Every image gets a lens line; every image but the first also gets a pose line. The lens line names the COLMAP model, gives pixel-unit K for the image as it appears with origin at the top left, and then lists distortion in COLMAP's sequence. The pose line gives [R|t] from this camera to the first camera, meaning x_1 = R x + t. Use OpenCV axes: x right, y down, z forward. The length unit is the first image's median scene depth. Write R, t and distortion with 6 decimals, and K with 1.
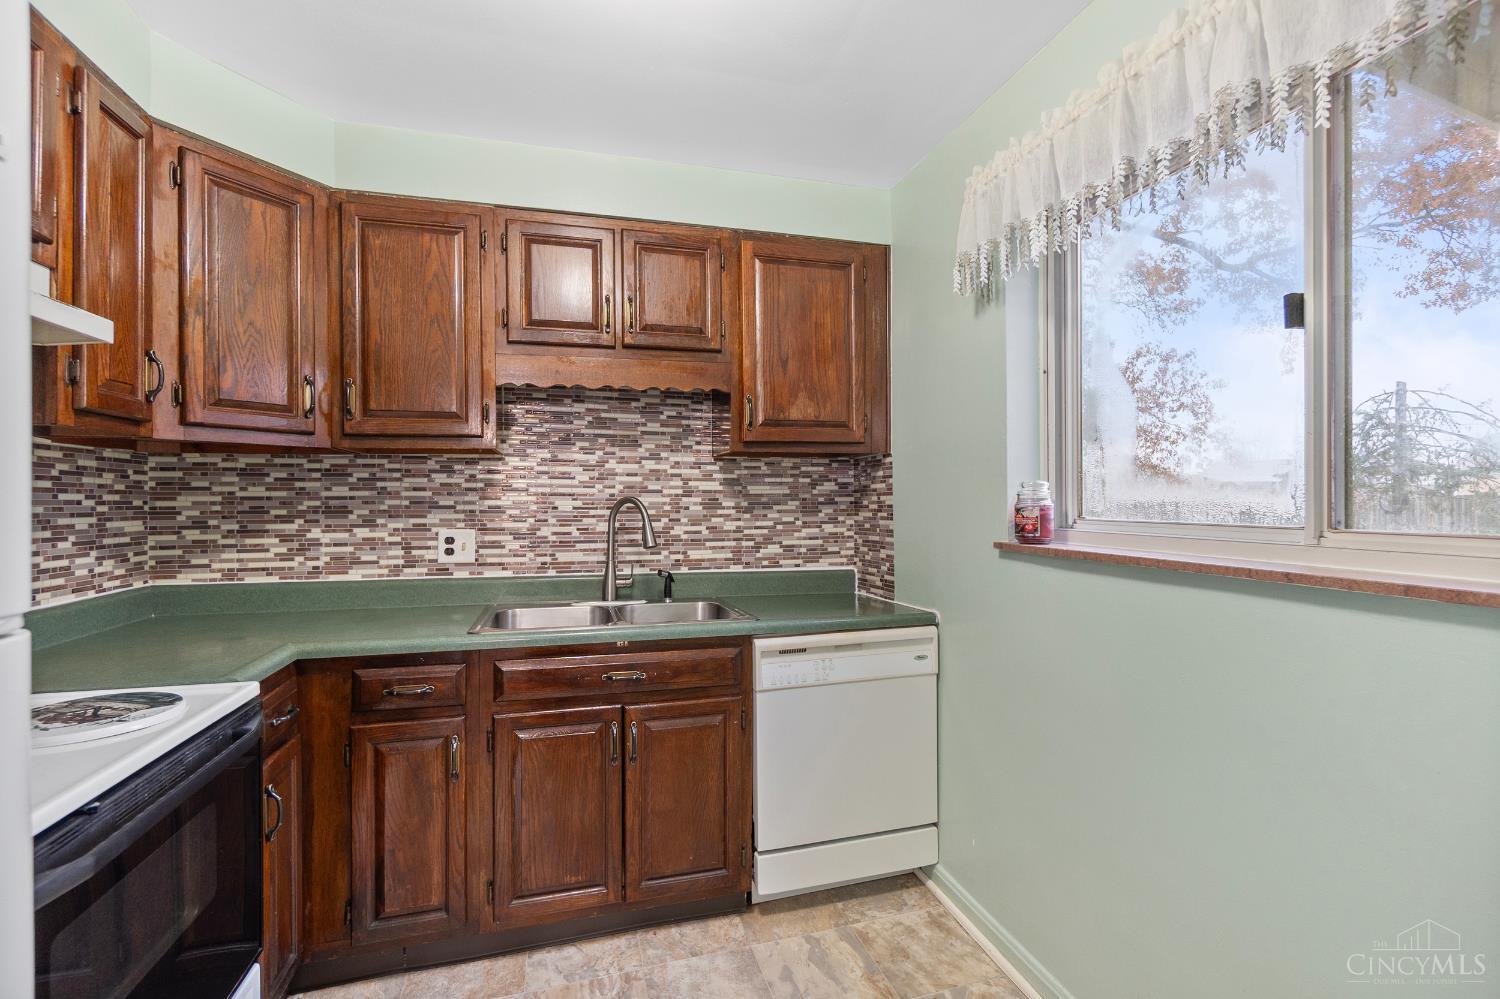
lens RADIAL K [[659.7, 0, 746.5], [0, 659.7, 494.5], [0, 0, 1]] dist [-0.000365, 0.000848]
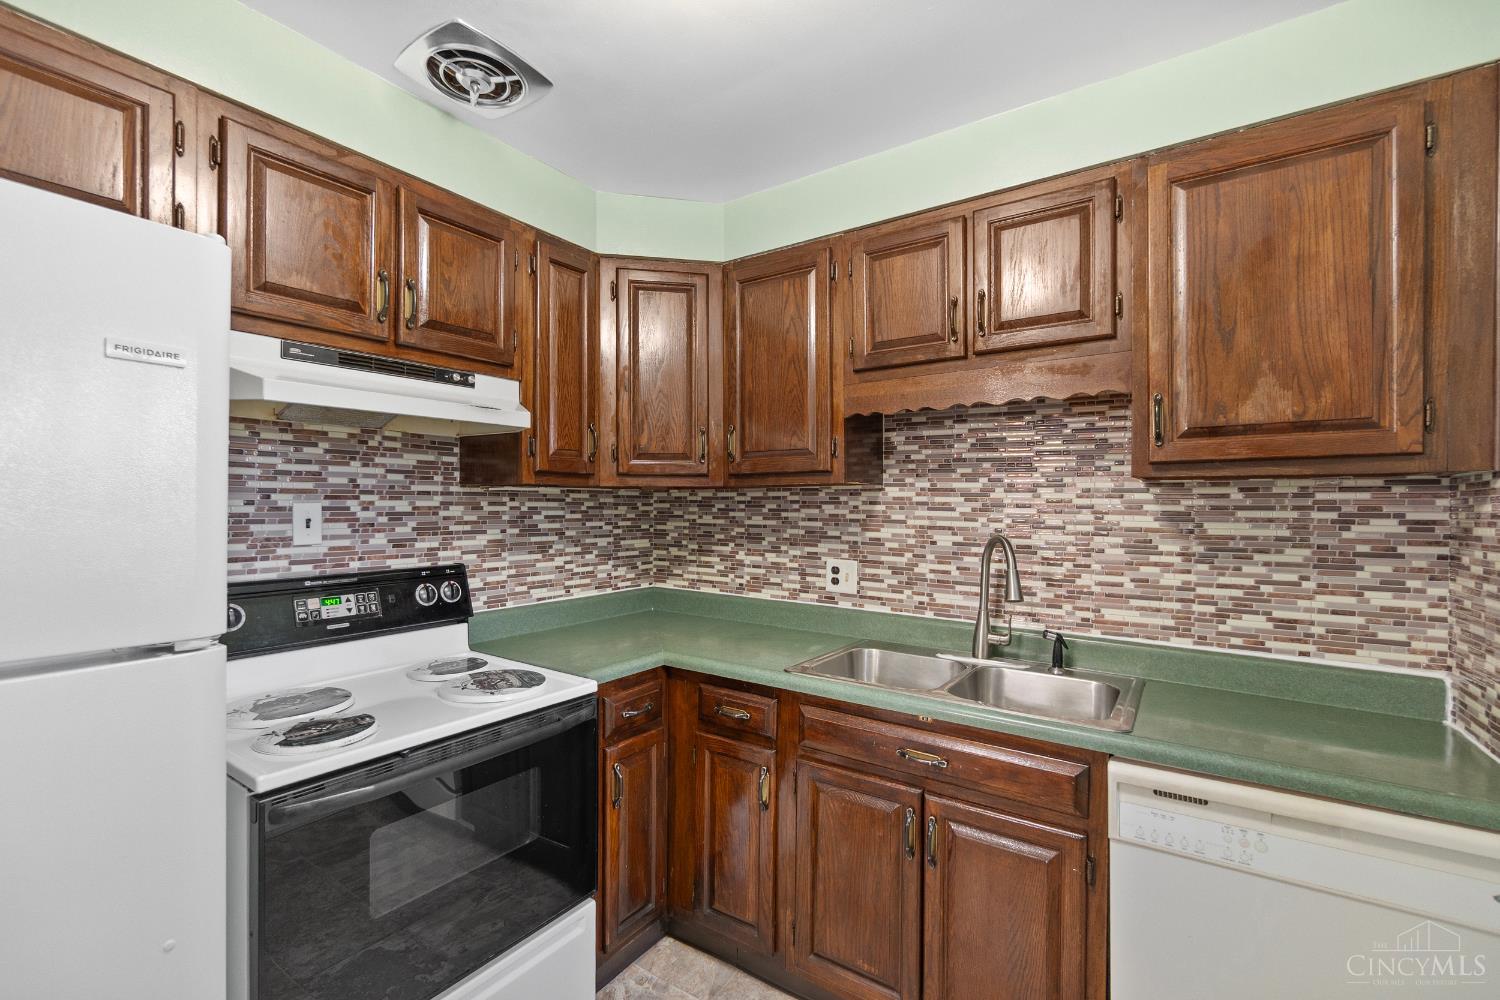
lens RADIAL K [[659.7, 0, 747.1], [0, 659.7, 504.2], [0, 0, 1]] dist [-0.000365, 0.000848]
pose [[0.640834, 0.007882, -0.767639, 0.250647], [-0.003625, 0.999967, 0.007242, -0.040201], [0.767671, -0.001858, 0.640841, 0.241863]]
